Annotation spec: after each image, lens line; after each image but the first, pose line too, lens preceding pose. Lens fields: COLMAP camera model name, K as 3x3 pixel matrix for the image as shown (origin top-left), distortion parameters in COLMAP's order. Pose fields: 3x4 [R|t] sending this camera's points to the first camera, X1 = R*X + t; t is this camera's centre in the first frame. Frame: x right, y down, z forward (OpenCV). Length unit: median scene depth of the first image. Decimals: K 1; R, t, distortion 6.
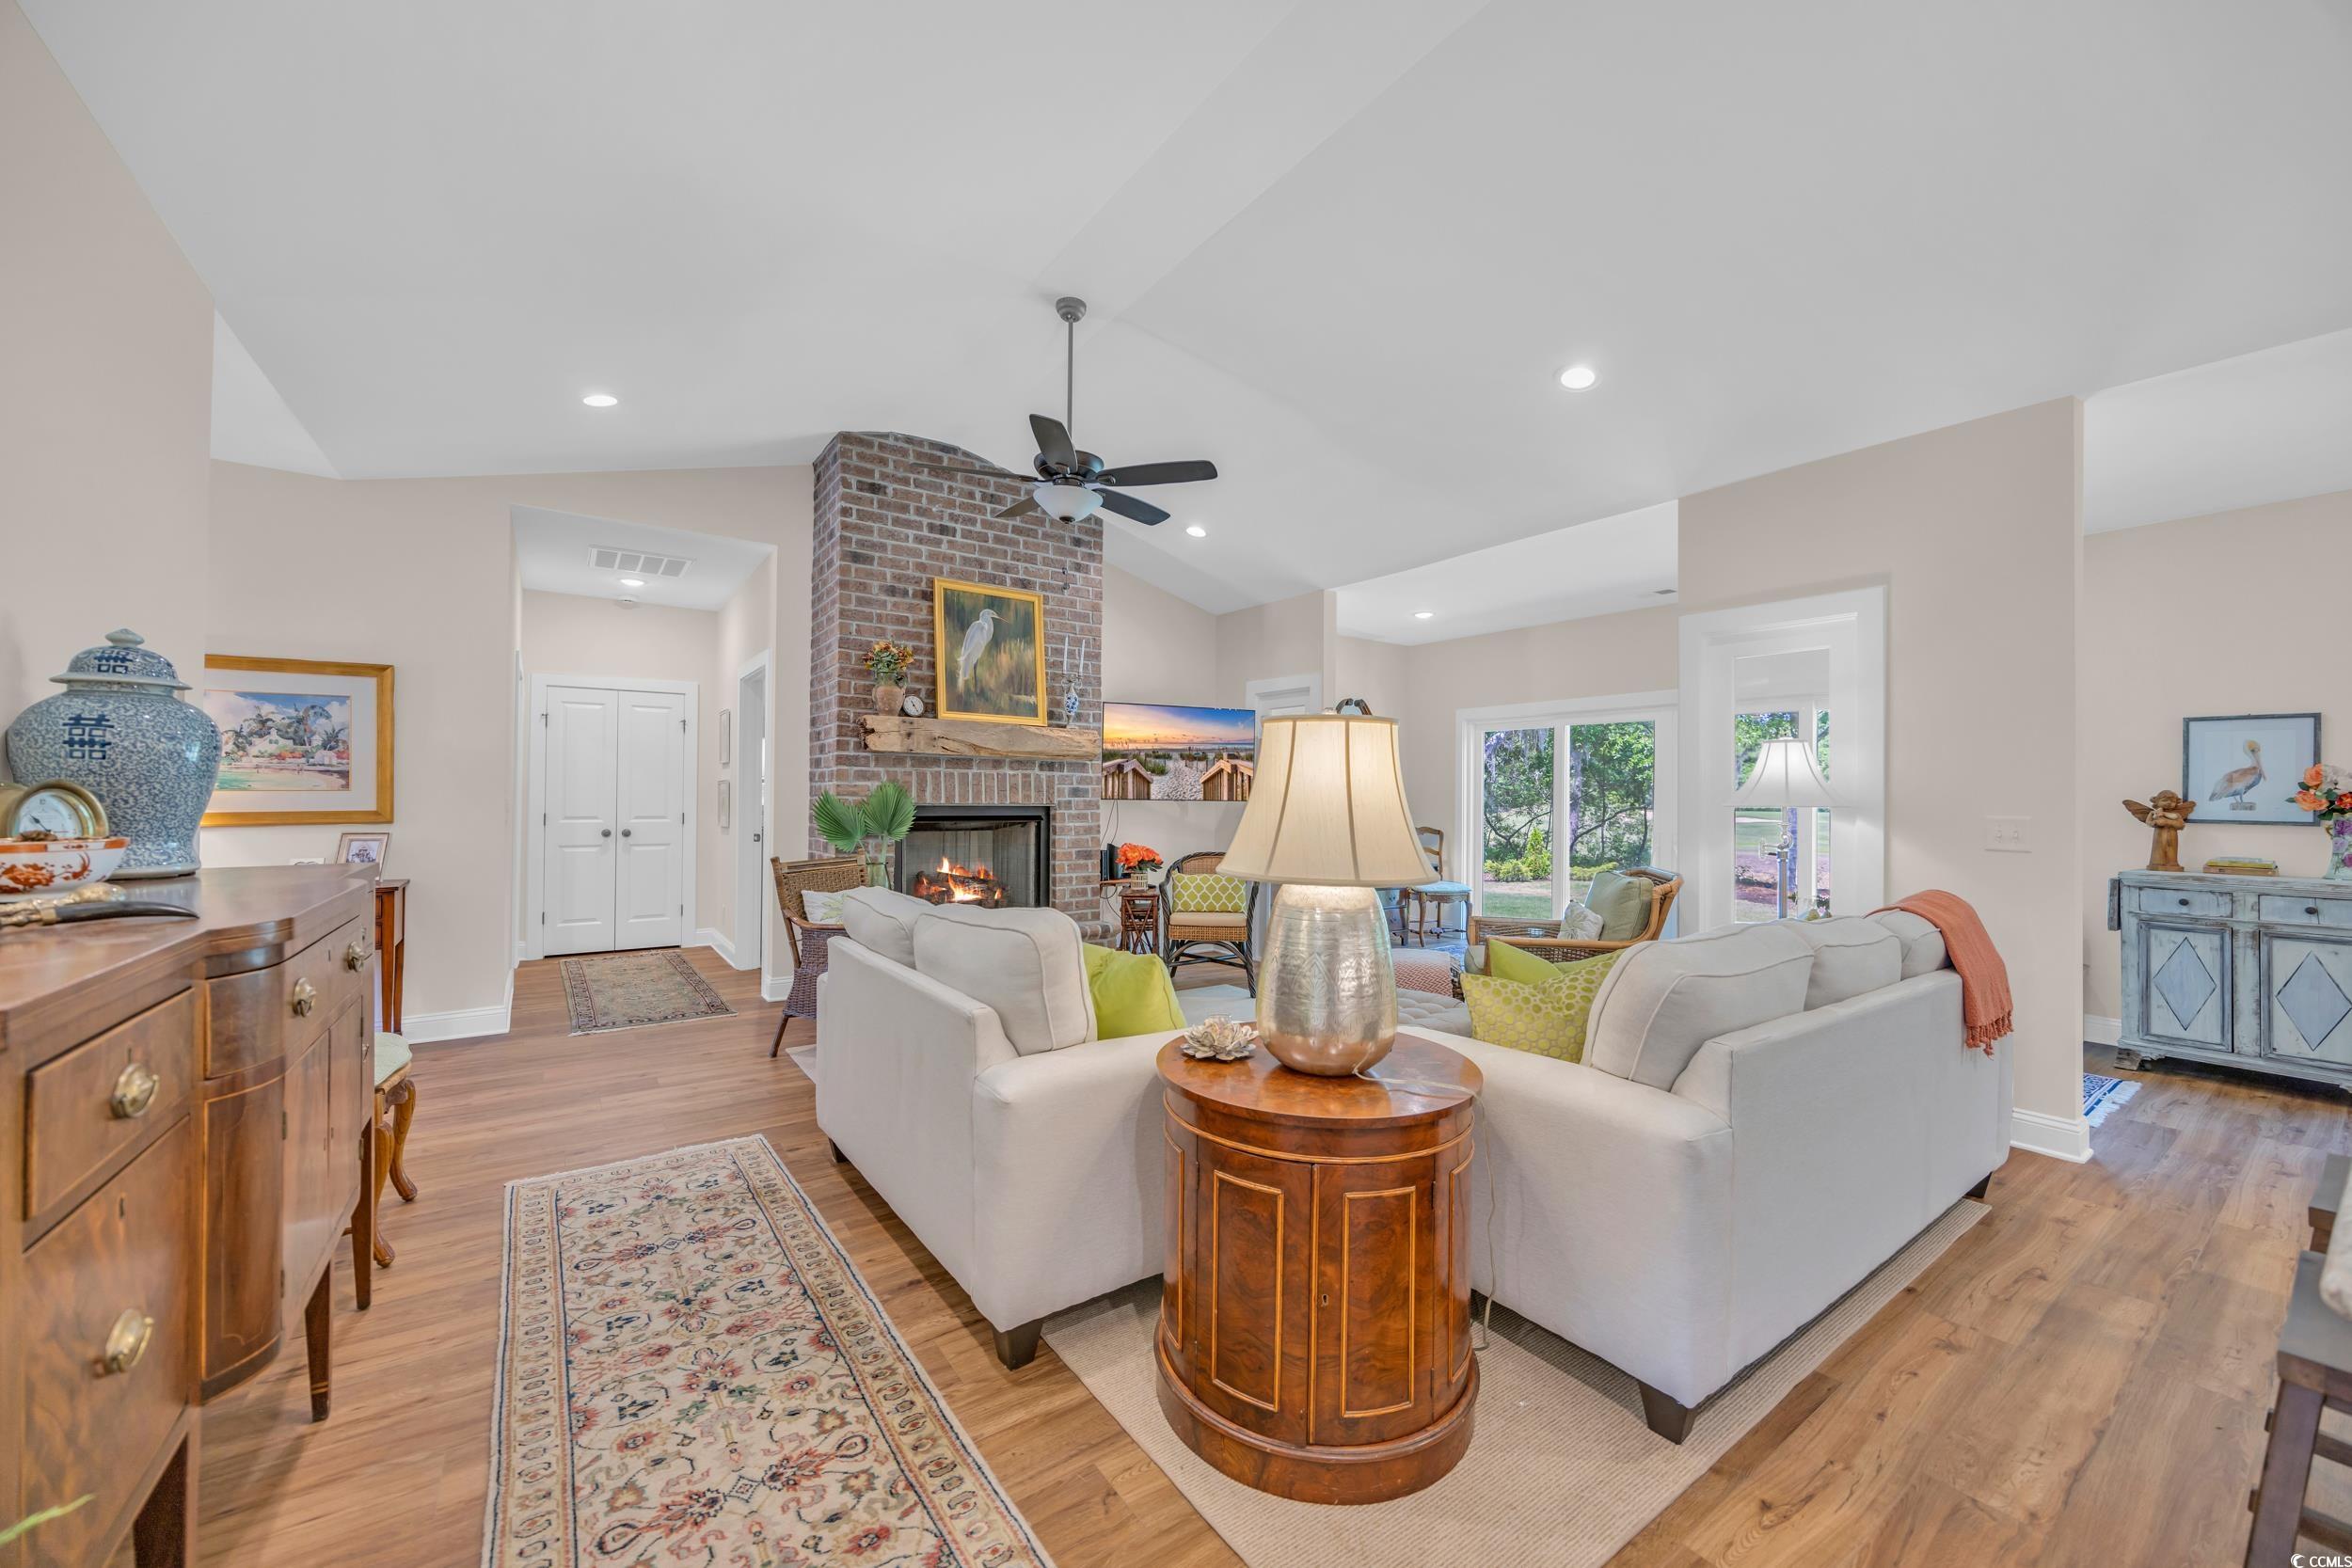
lens RADIAL K [[895.2, 0, 1179.6], [0, 895.2, 786.4], [0, 0, 1]] dist [-0.005542, 0.000891]
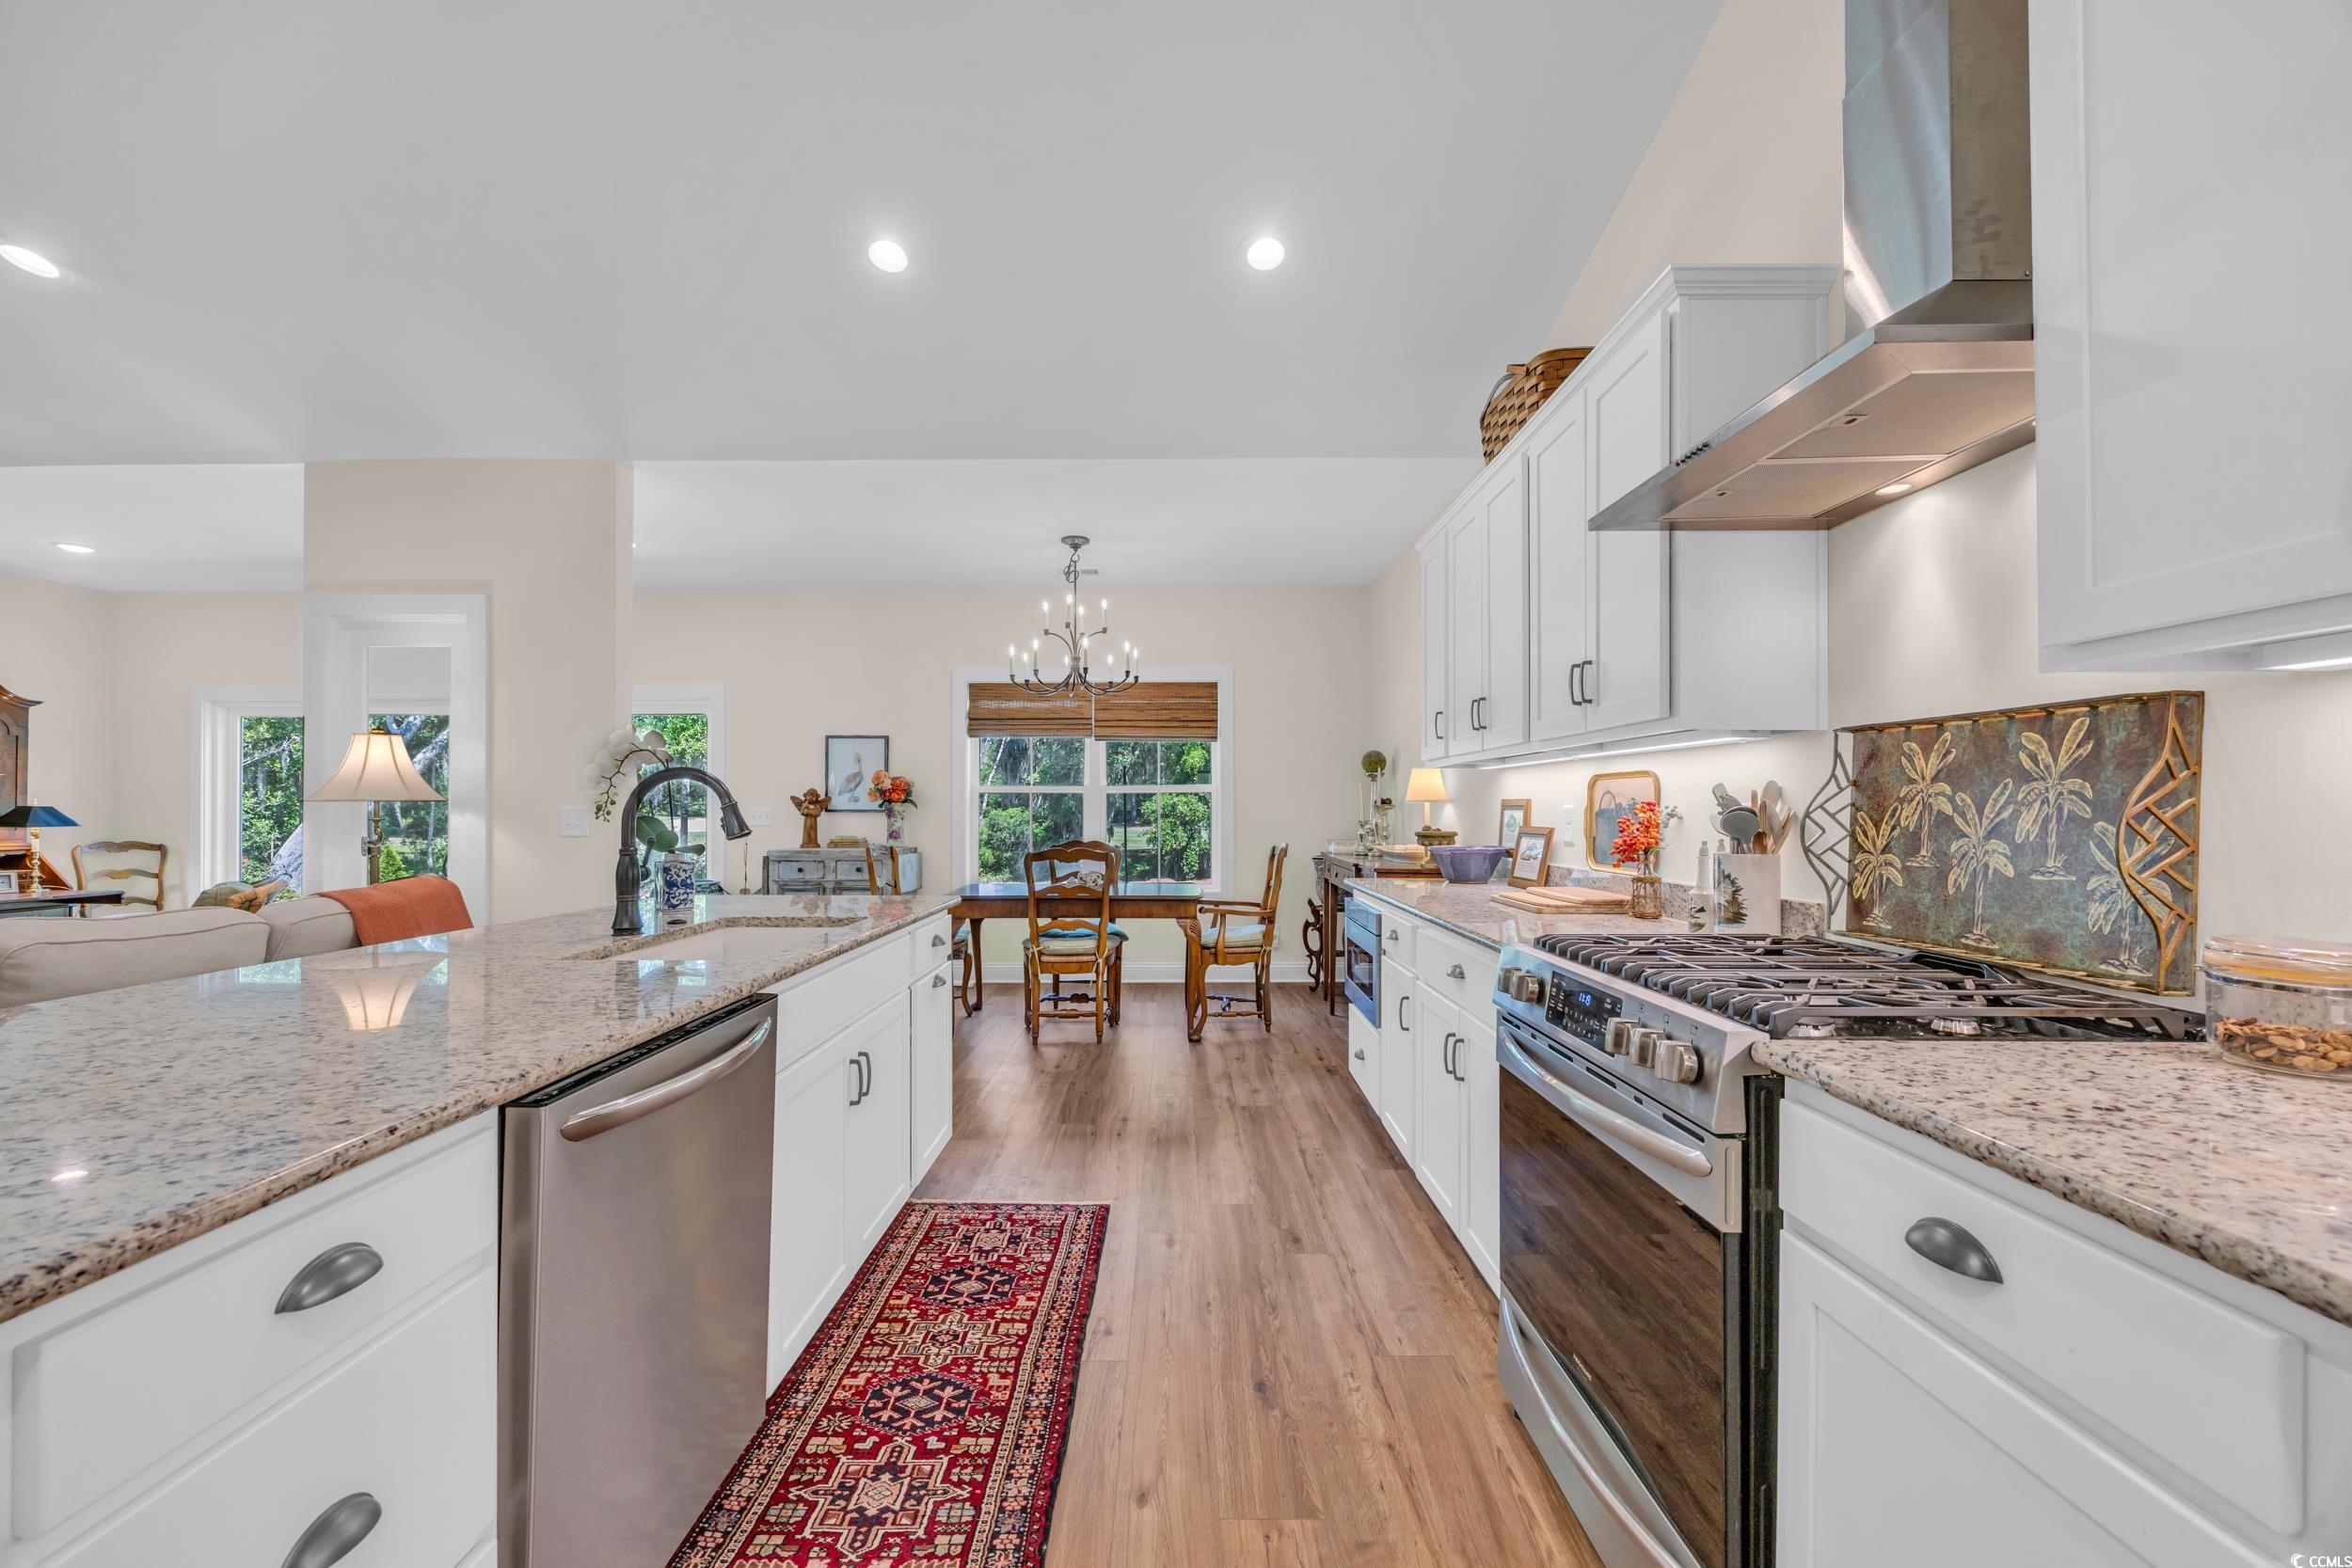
lens RADIAL K [[895.2, 0, 1177.3], [0, 895.2, 796.3], [0, 0, 1]] dist [-0.005542, 0.000891]
pose [[0.578514, -0.003617, 0.815664, 0.365419], [0.000984, 0.999993, 0.003737, 0.013659], [-0.815672, -0.001359, 0.578513, -0.270638]]
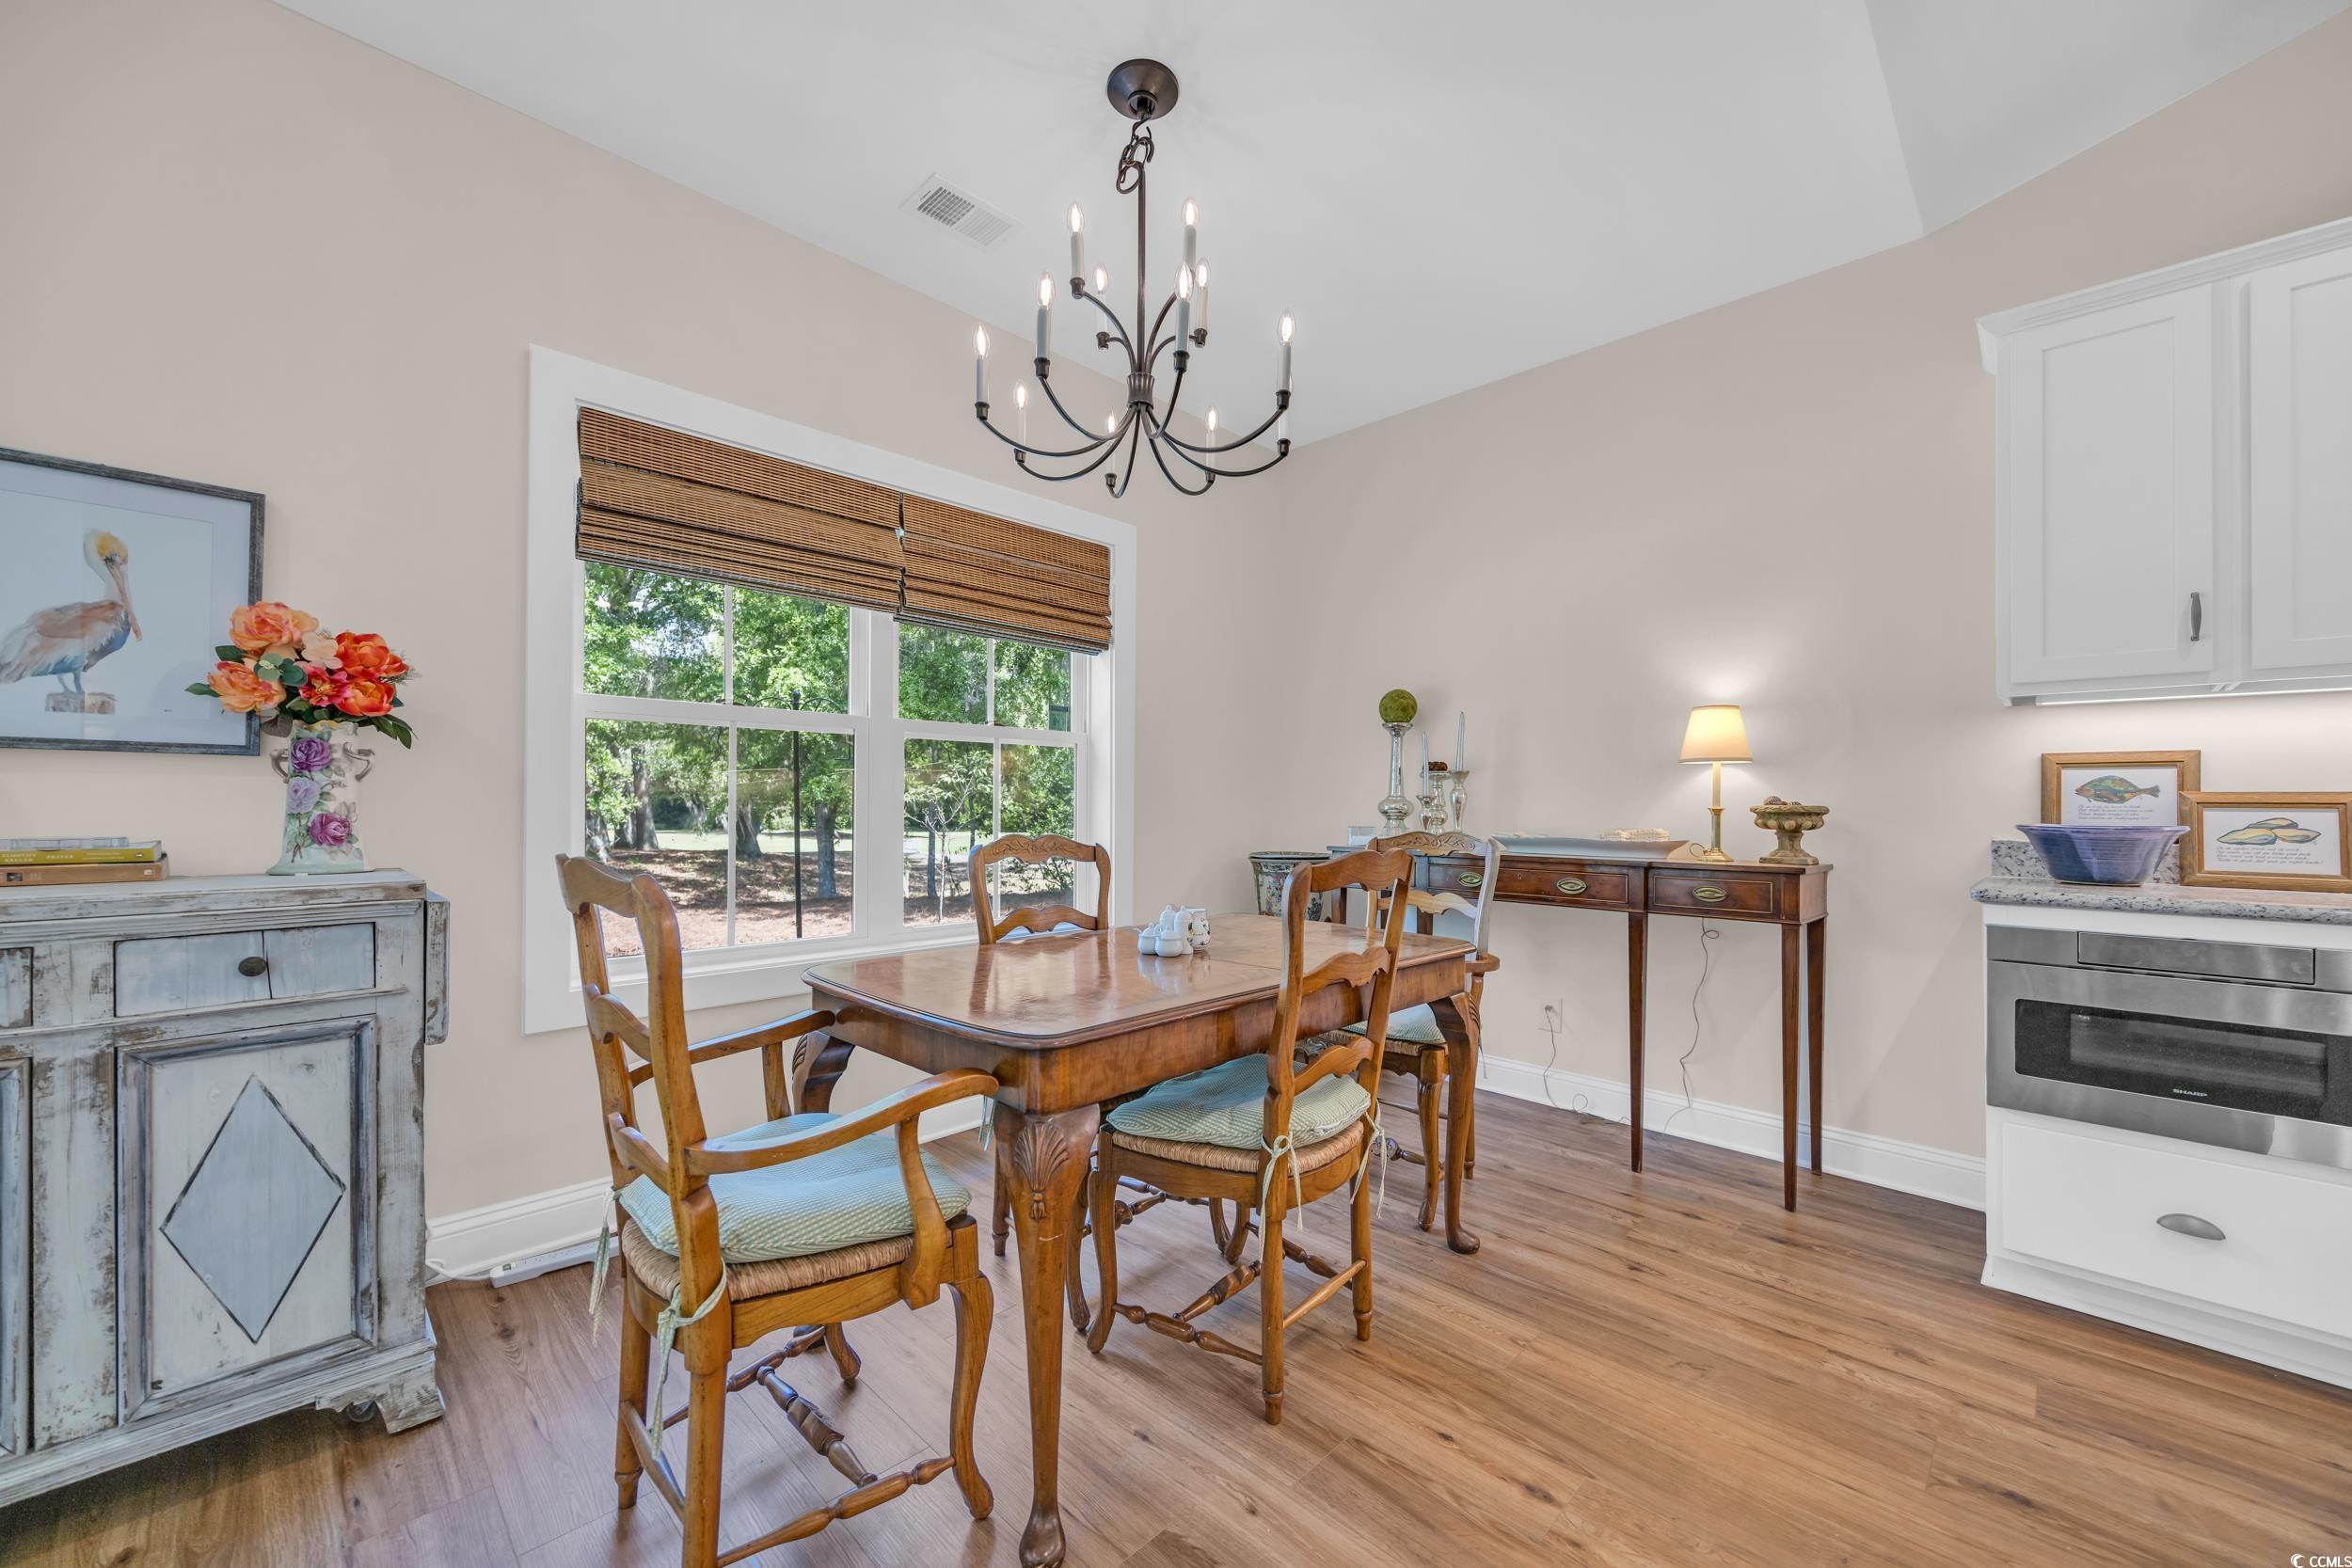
lens RADIAL K [[895.2, 0, 1174.4], [0, 895.2, 800.9], [0, 0, 1]] dist [-0.005542, 0.000891]
pose [[-0.167531, -0.011494, 0.985800, 0.818502], [-0.019517, 0.999775, 0.008340, 0.057937], [-0.985674, -0.017843, -0.167718, 0.665271]]
